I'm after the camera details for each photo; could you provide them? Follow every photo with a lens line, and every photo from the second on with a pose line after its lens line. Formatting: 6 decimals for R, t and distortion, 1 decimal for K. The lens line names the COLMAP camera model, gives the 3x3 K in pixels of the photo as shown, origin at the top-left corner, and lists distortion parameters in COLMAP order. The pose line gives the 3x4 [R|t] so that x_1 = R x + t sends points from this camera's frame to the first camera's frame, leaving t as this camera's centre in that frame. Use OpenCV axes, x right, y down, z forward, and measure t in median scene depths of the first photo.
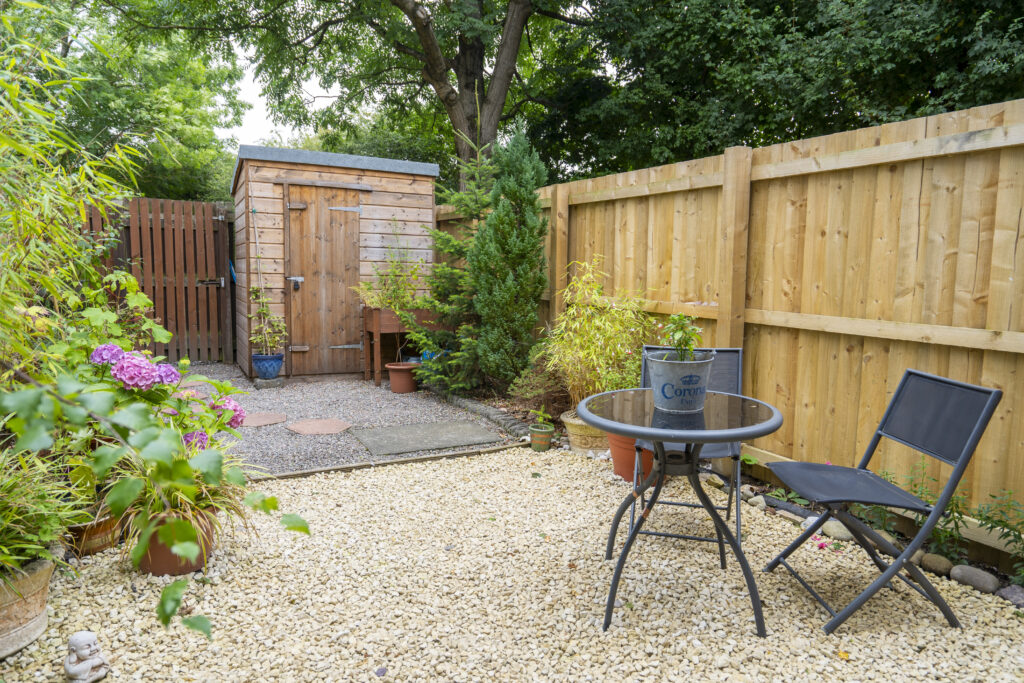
lens RADIAL K [[655.1, 0, 511.9], [0, 655.1, 340.1], [0, 0, 1]] dist [-0.002388, 0.000274]
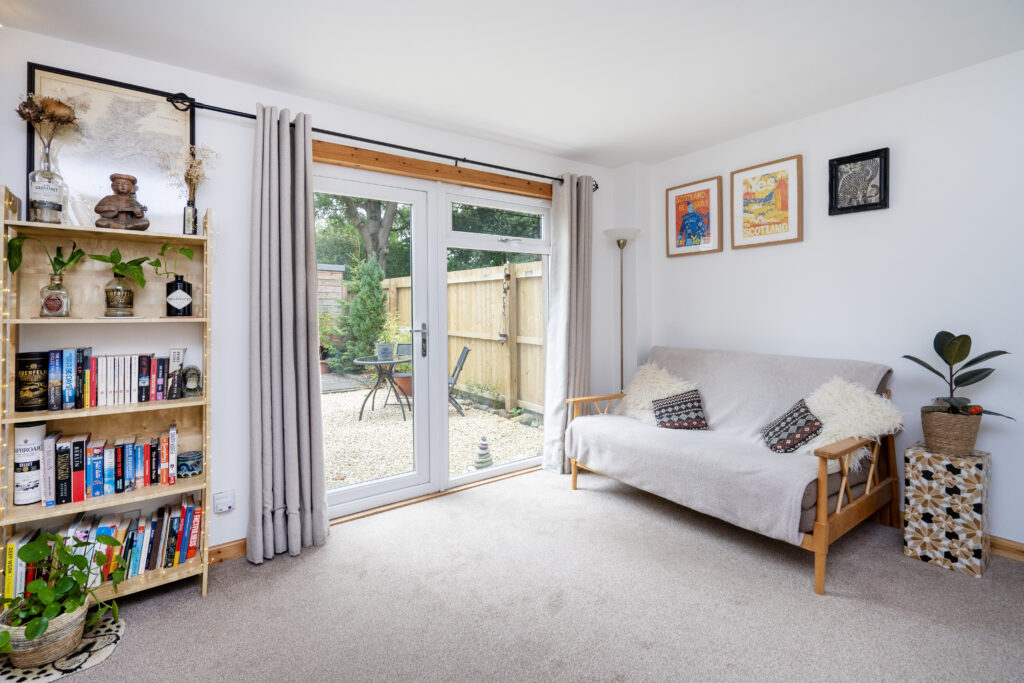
lens RADIAL K [[469.0, 0, 508.6], [0, 469.0, 312.5], [0, 0, 1]] dist [-0.002429, 0.001483]
pose [[0.988913, -0.002495, 0.148476, 0.233229], [0.018807, 0.993912, -0.108558, 0.067734], [-0.147302, 0.110147, 0.982939, -0.677107]]
